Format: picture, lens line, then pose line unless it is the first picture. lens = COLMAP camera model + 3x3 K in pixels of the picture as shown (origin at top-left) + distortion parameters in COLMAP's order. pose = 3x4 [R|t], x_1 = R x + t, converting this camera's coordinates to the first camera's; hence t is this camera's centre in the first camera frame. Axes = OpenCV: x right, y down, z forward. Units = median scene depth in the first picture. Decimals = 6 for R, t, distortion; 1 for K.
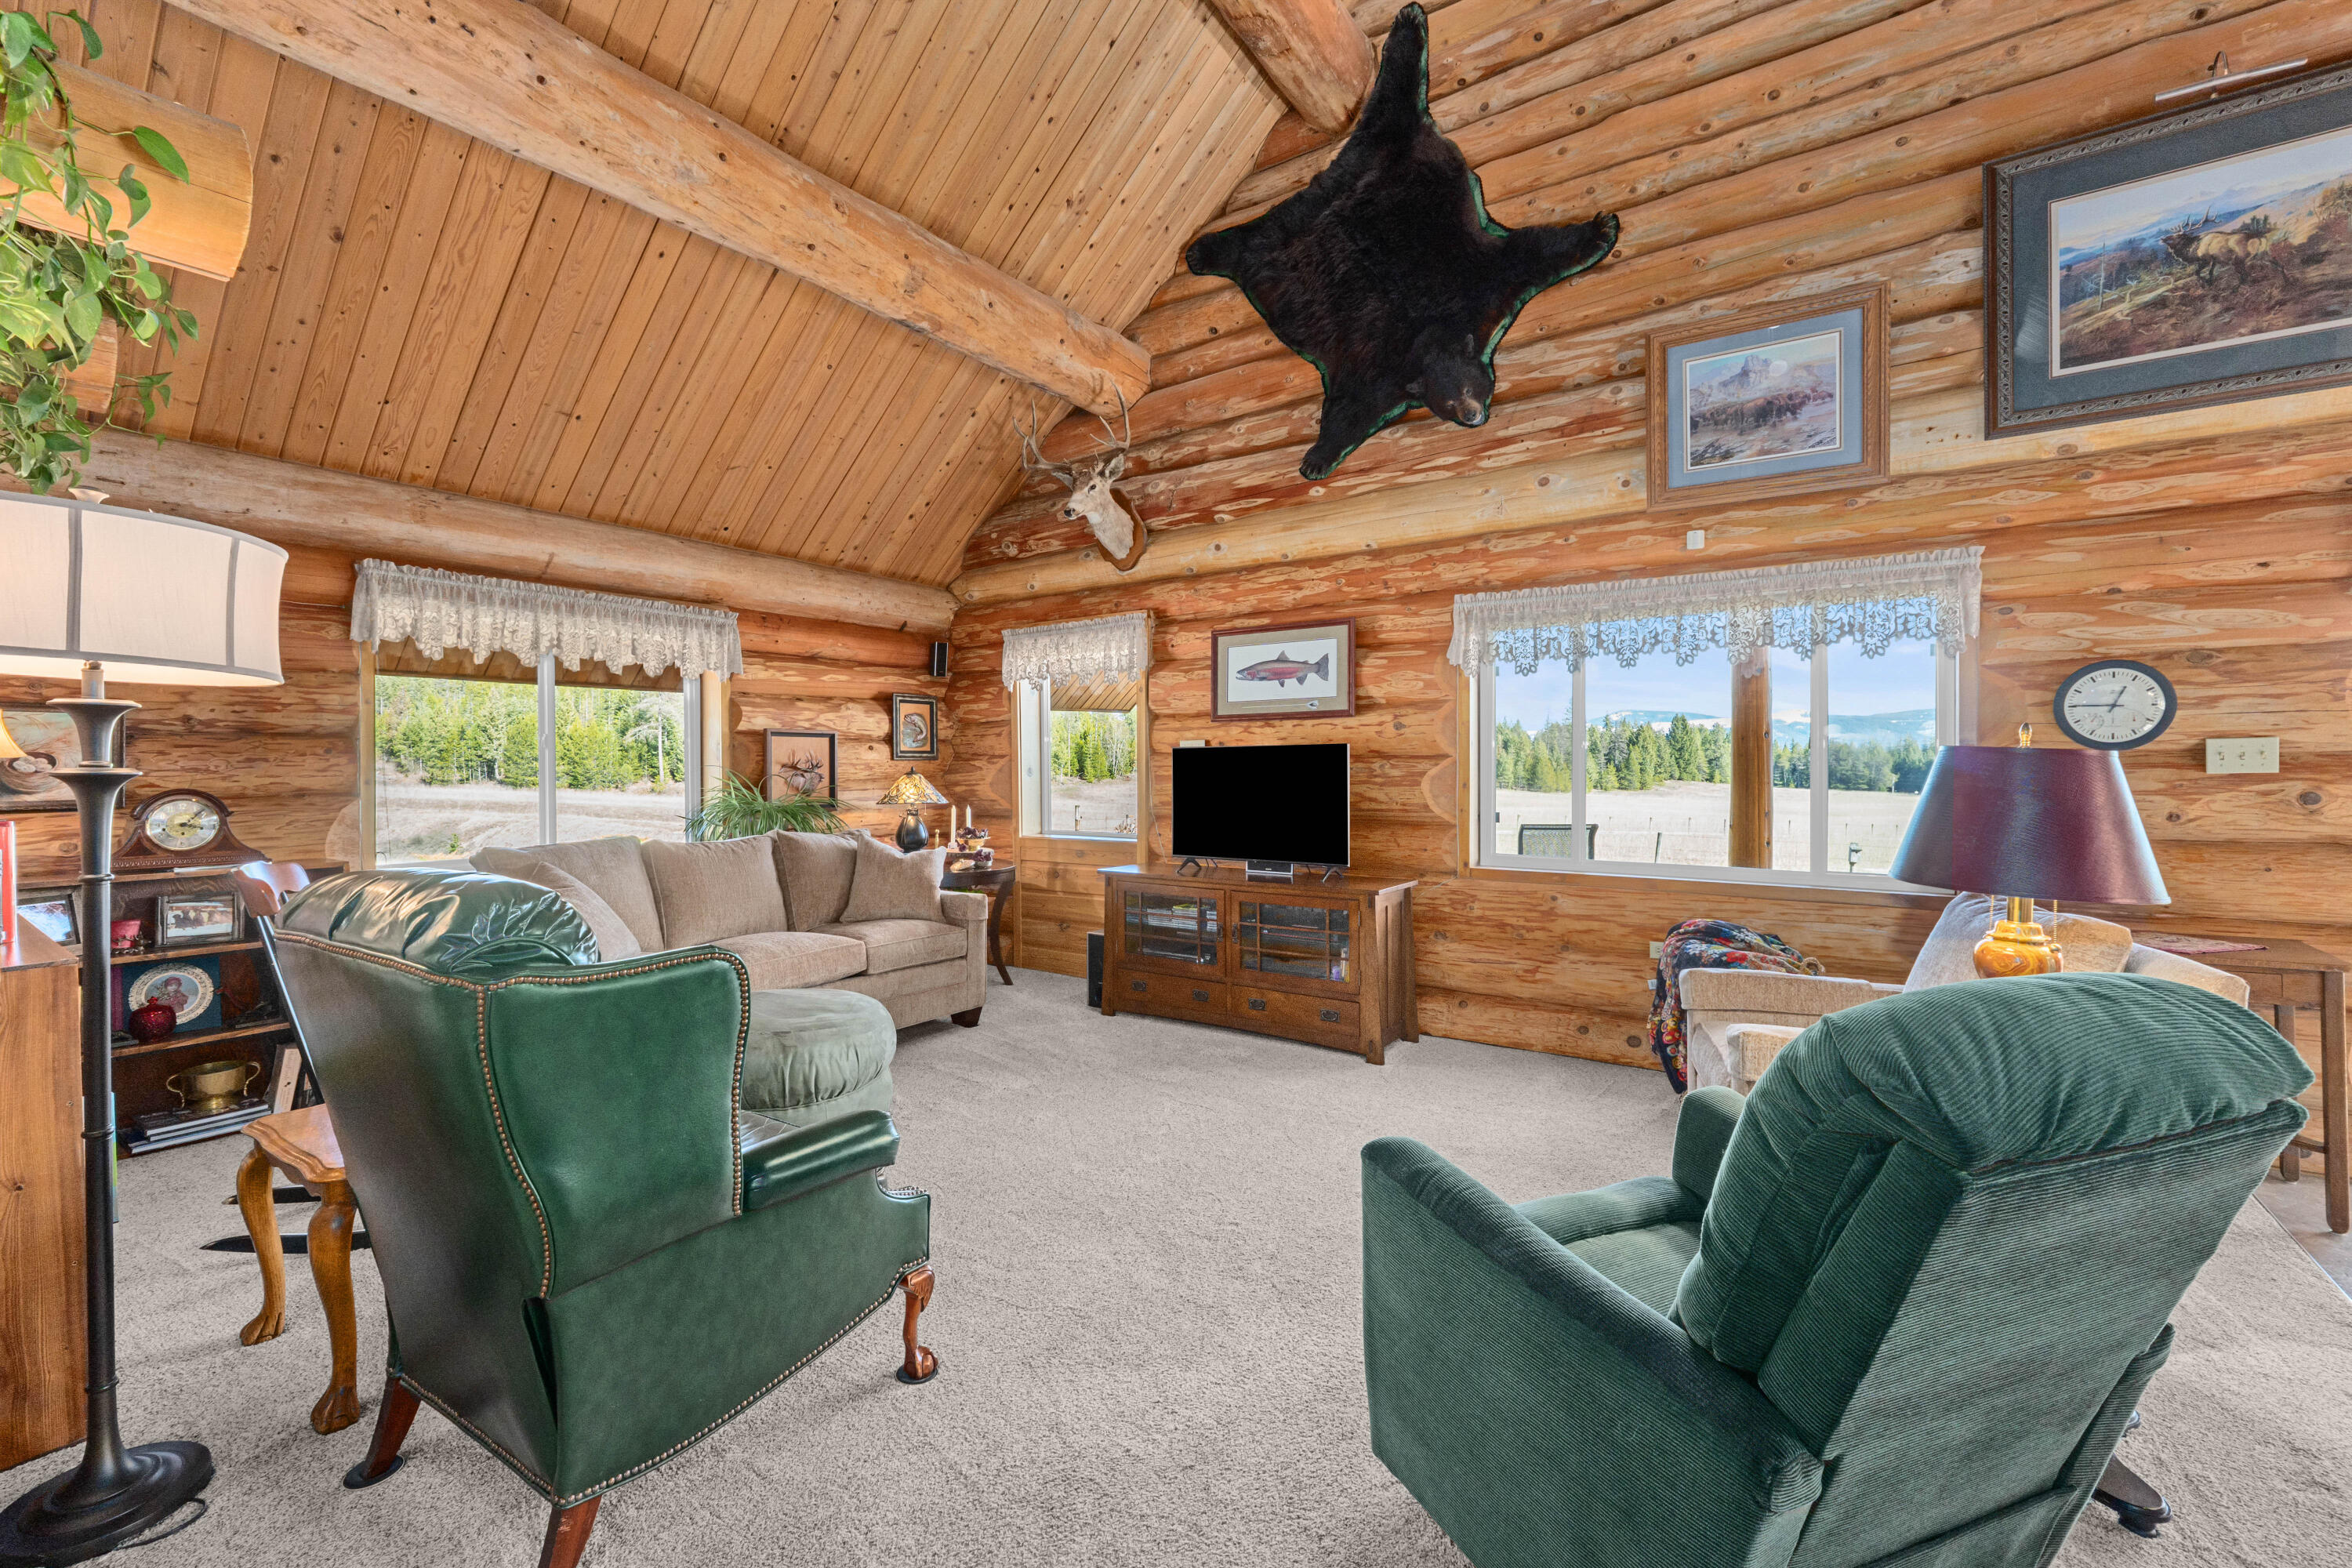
lens RADIAL K [[990.8, 0, 1135.6], [0, 990.8, 768.1], [0, 0, 1]] dist [-0.001393, -0.000103]
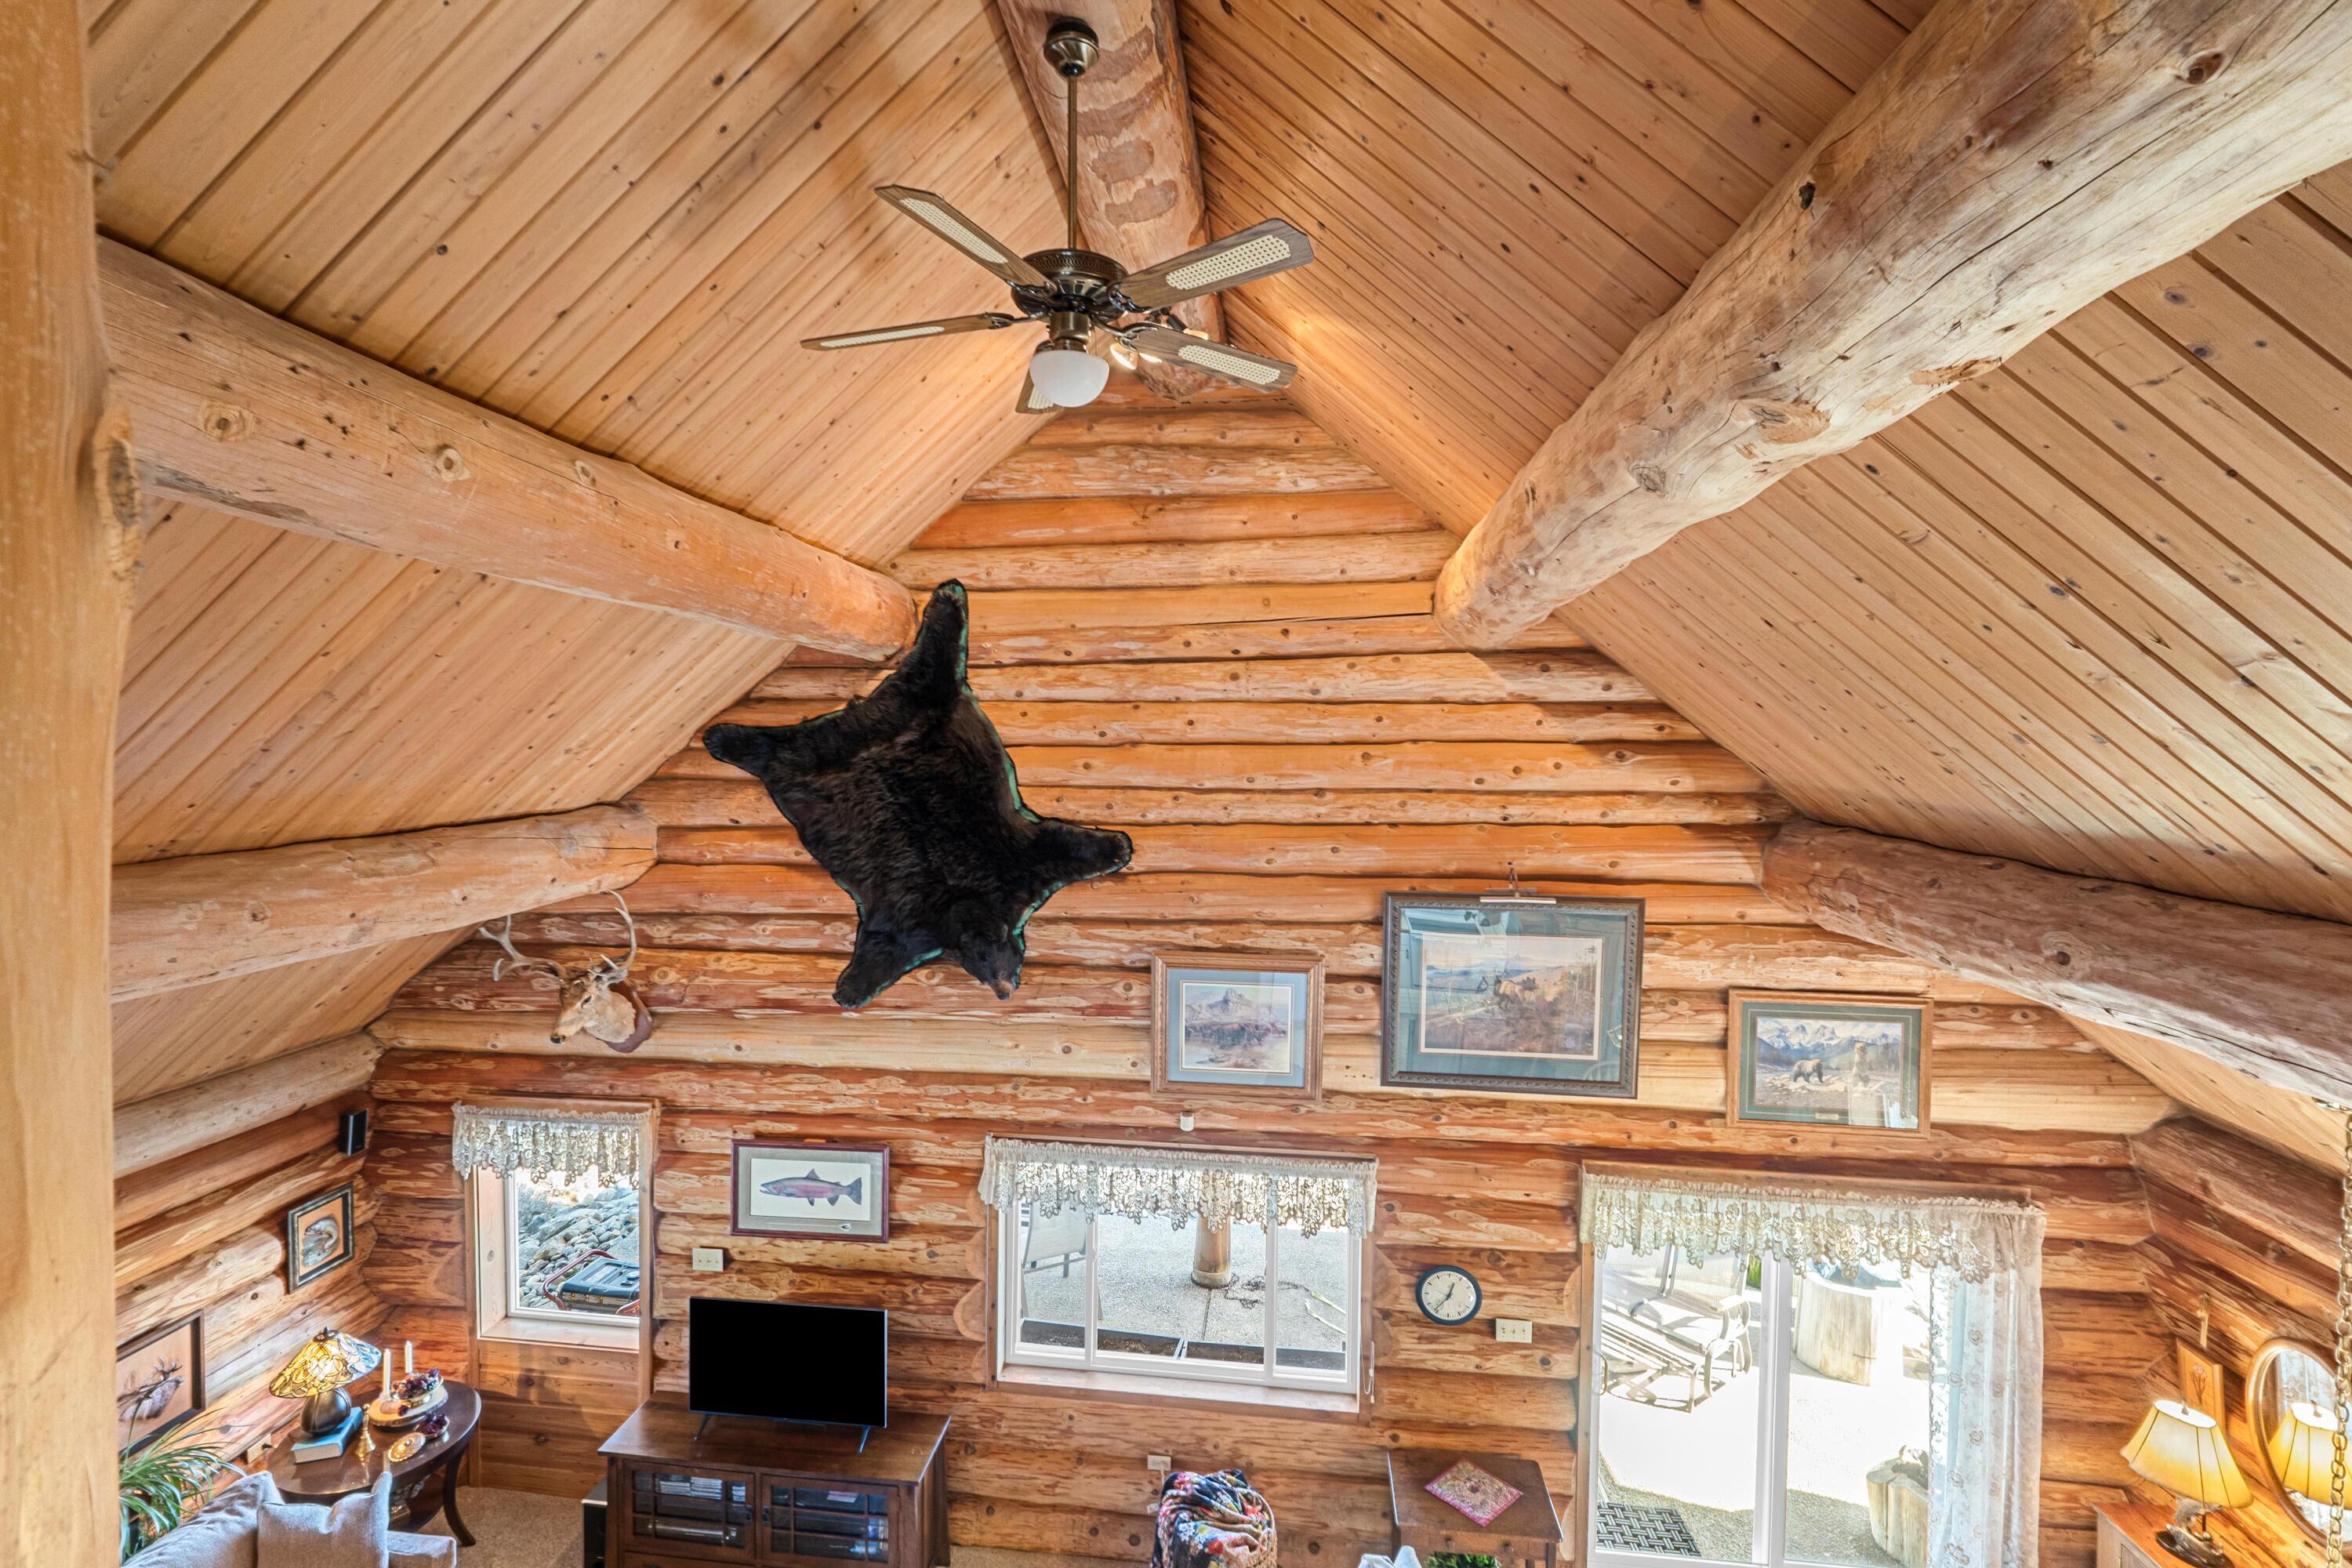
lens RADIAL K [[1077.1, 0, 1143.6], [0, 1077.1, 779.2], [0, 0, 1]] dist [-0.000990, -0.000607]
pose [[0.878237, -0.003623, 0.478211, -0.073289], [-0.012389, 0.999463, 0.030324, -0.569862], [-0.478064, -0.032556, 0.877721, -0.066470]]
